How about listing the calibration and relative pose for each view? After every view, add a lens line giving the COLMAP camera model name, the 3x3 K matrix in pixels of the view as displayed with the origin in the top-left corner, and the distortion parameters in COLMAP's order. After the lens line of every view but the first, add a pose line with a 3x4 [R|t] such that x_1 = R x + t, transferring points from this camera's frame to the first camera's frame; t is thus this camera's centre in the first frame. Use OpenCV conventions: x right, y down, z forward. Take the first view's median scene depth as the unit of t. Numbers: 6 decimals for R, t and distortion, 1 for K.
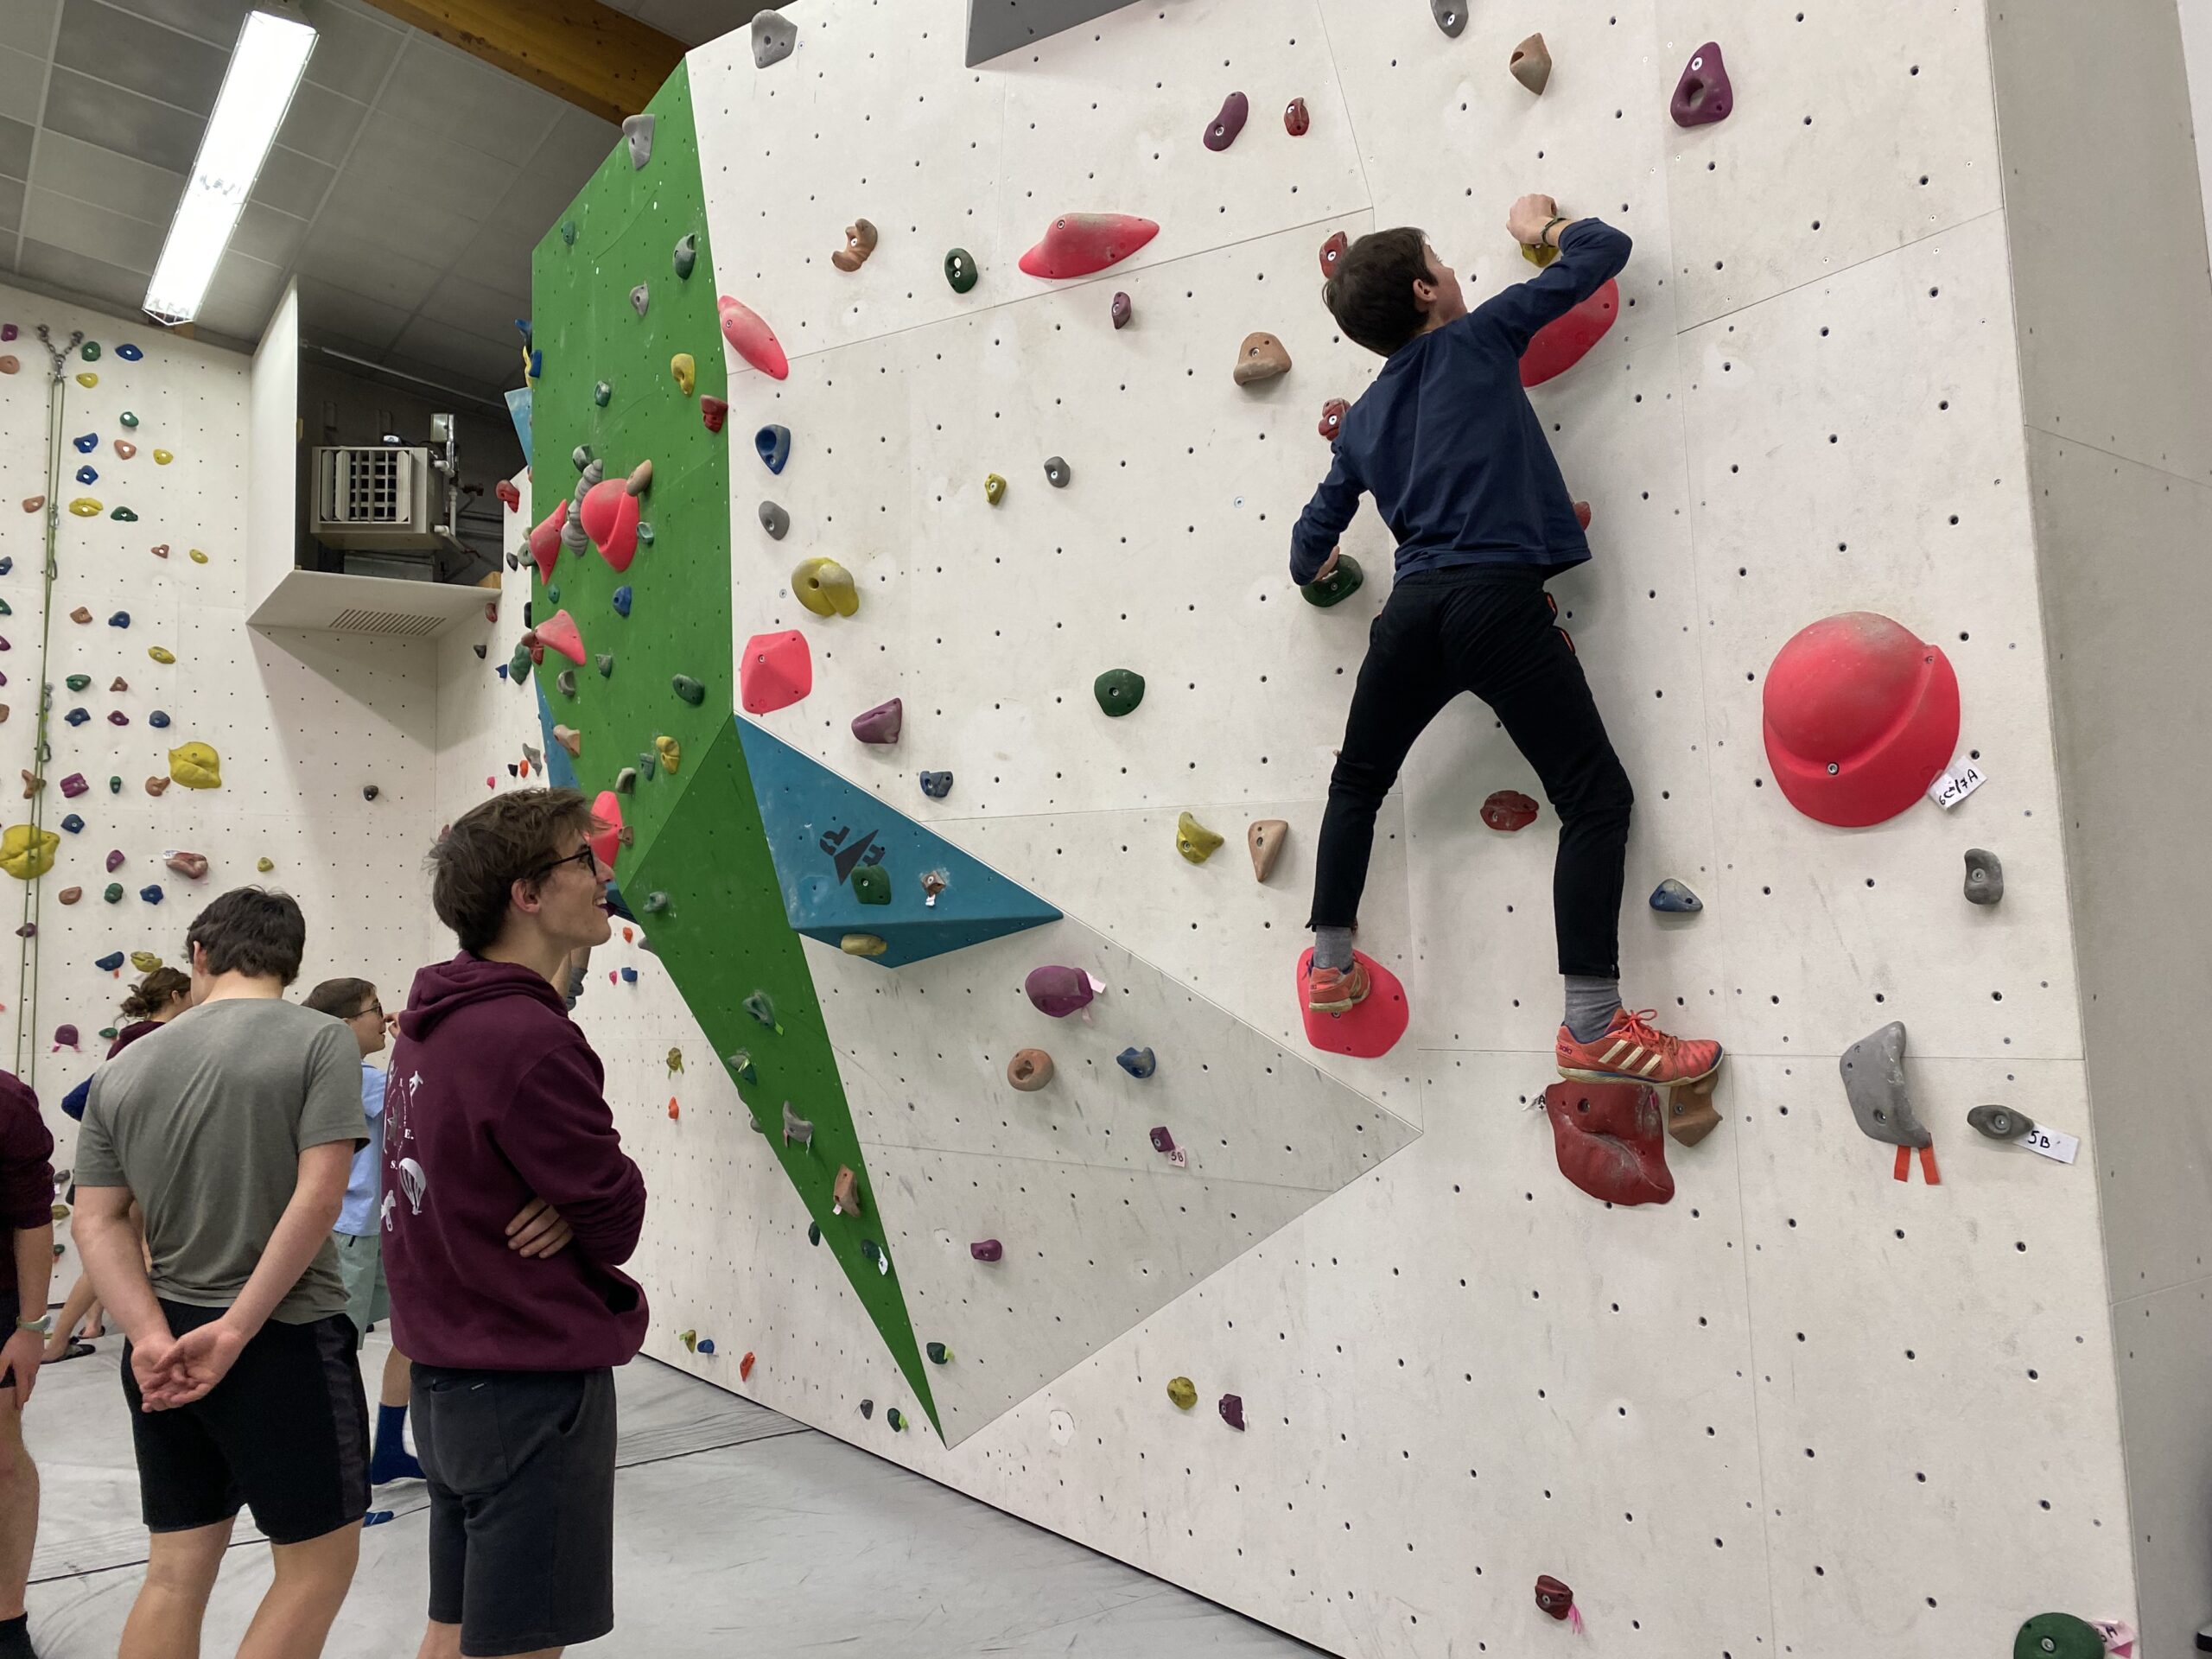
lens RADIAL K [[1656.5, 0, 1106.0], [0, 1656.5, 829.5], [0, 0, 1]] dist [0.001697, -0.000033]
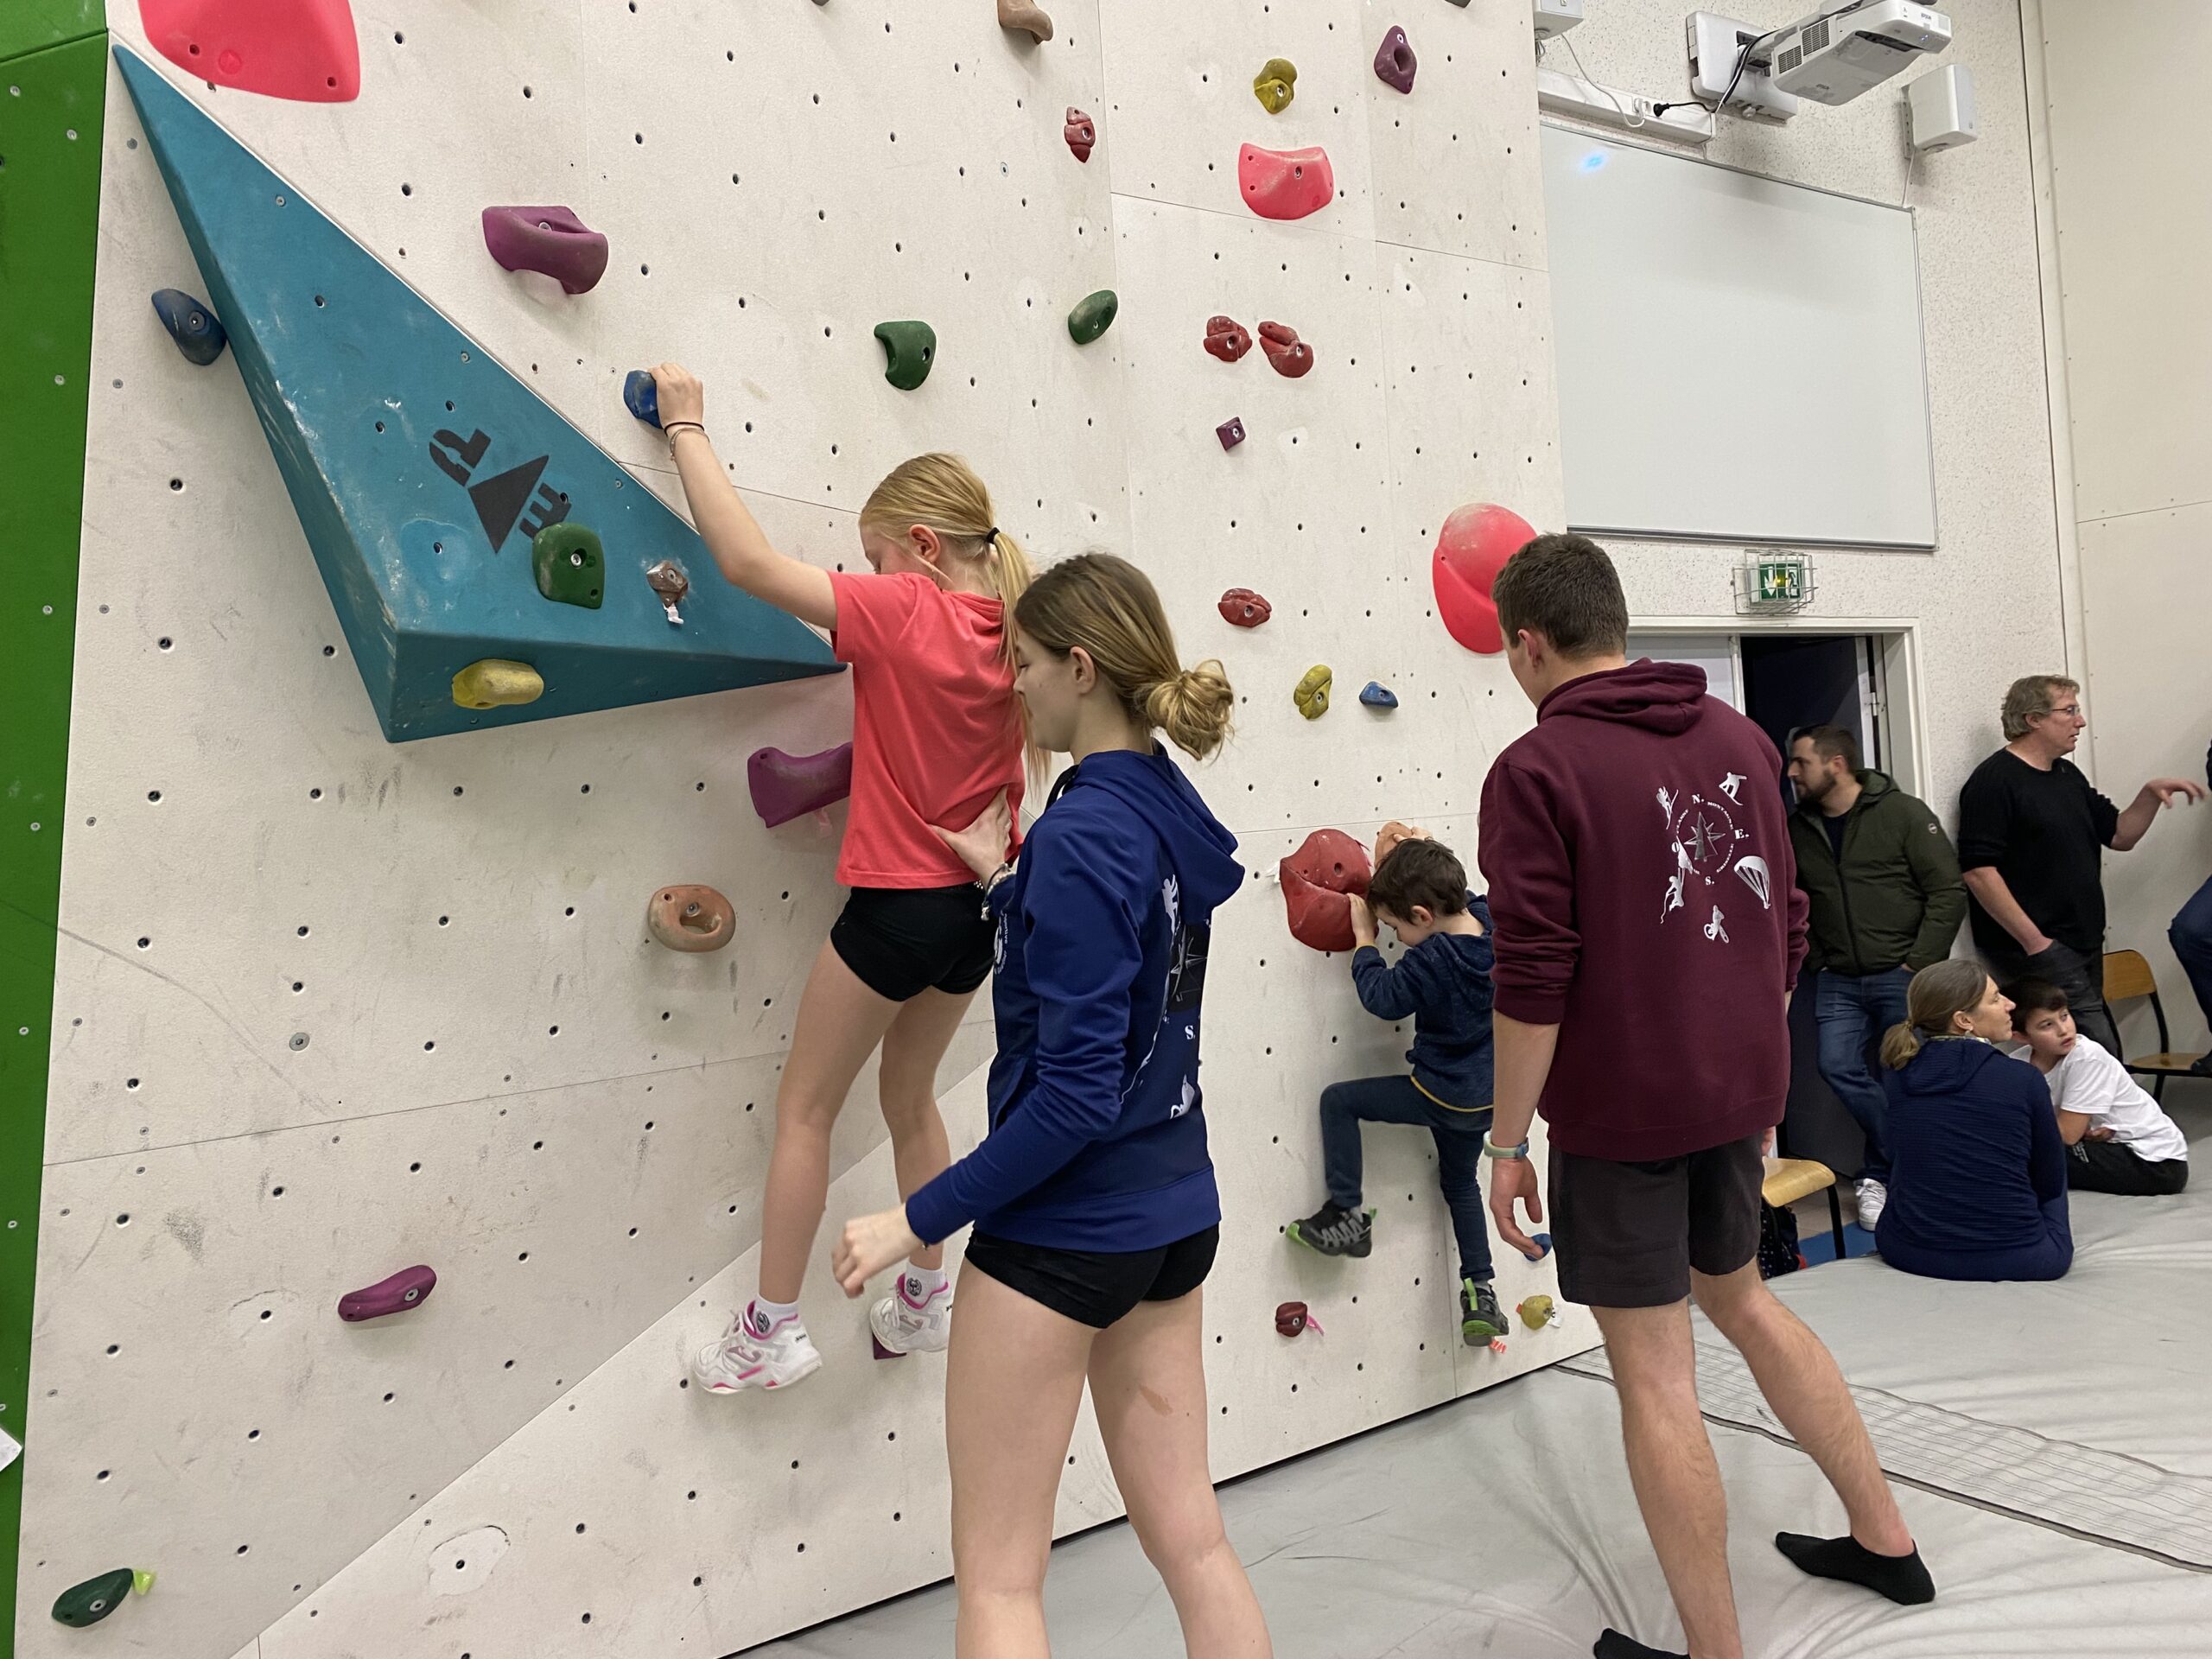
lens RADIAL K [[1538.0, 0, 1106.0], [0, 1538.0, 829.5], [0, 0, 1]] dist [-0.024874, -0.000848]
pose [[0.077637, 0.009374, 0.996938, -0.576745], [-0.027494, 0.999596, -0.007258, 0.109954], [-0.996603, -0.026846, 0.077863, 0.789392]]
